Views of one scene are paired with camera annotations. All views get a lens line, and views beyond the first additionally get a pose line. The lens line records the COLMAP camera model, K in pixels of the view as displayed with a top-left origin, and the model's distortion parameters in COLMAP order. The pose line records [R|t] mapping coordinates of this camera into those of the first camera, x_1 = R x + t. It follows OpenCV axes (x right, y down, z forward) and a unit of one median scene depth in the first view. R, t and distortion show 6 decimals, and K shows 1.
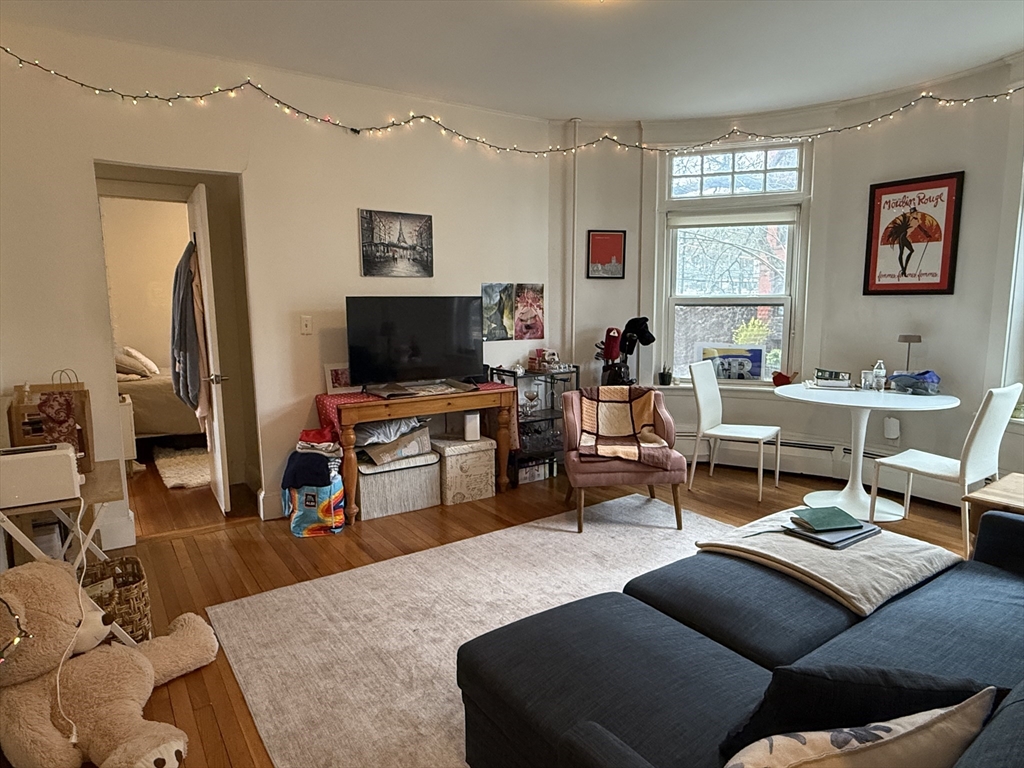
lens RADIAL K [[624.2, 0, 510.6], [0, 624.2, 384.4], [0, 0, 1]] dist [-0.006104, -0.001233]
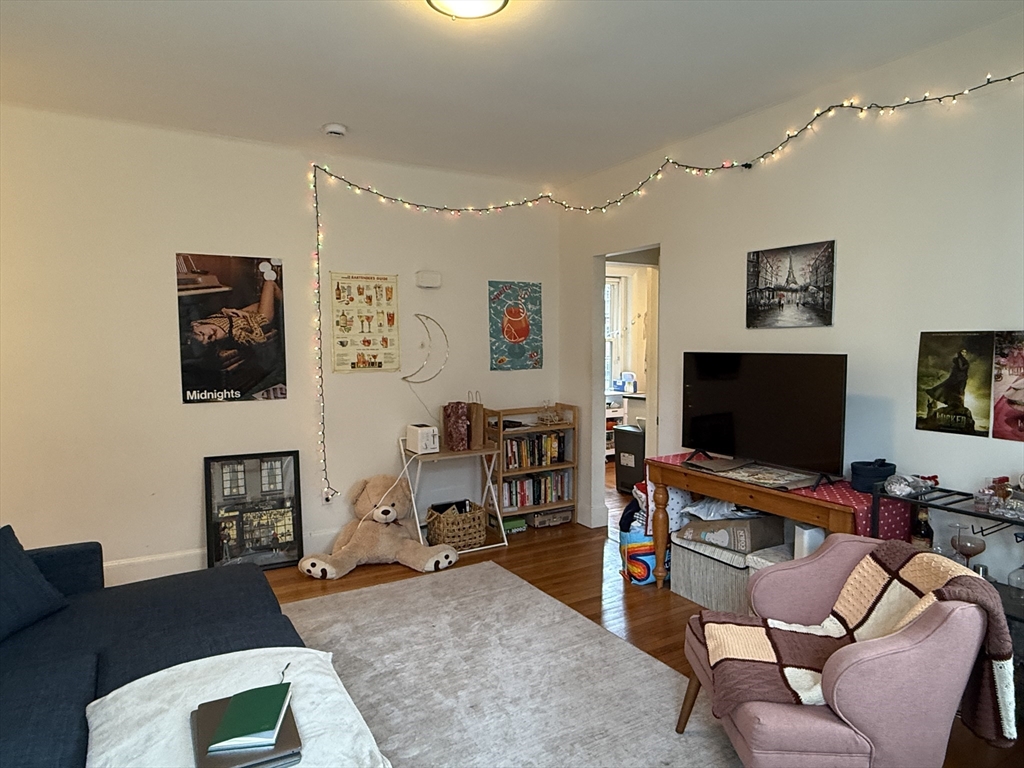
lens RADIAL K [[624.2, 0, 509.6], [0, 624.2, 382.7], [0, 0, 1]] dist [-0.006104, -0.001233]
pose [[-0.071990, 0.066219, -0.995205, 0.701008], [-0.134661, 0.988013, 0.075482, -0.129431], [0.988273, 0.139450, -0.062210, 0.795995]]
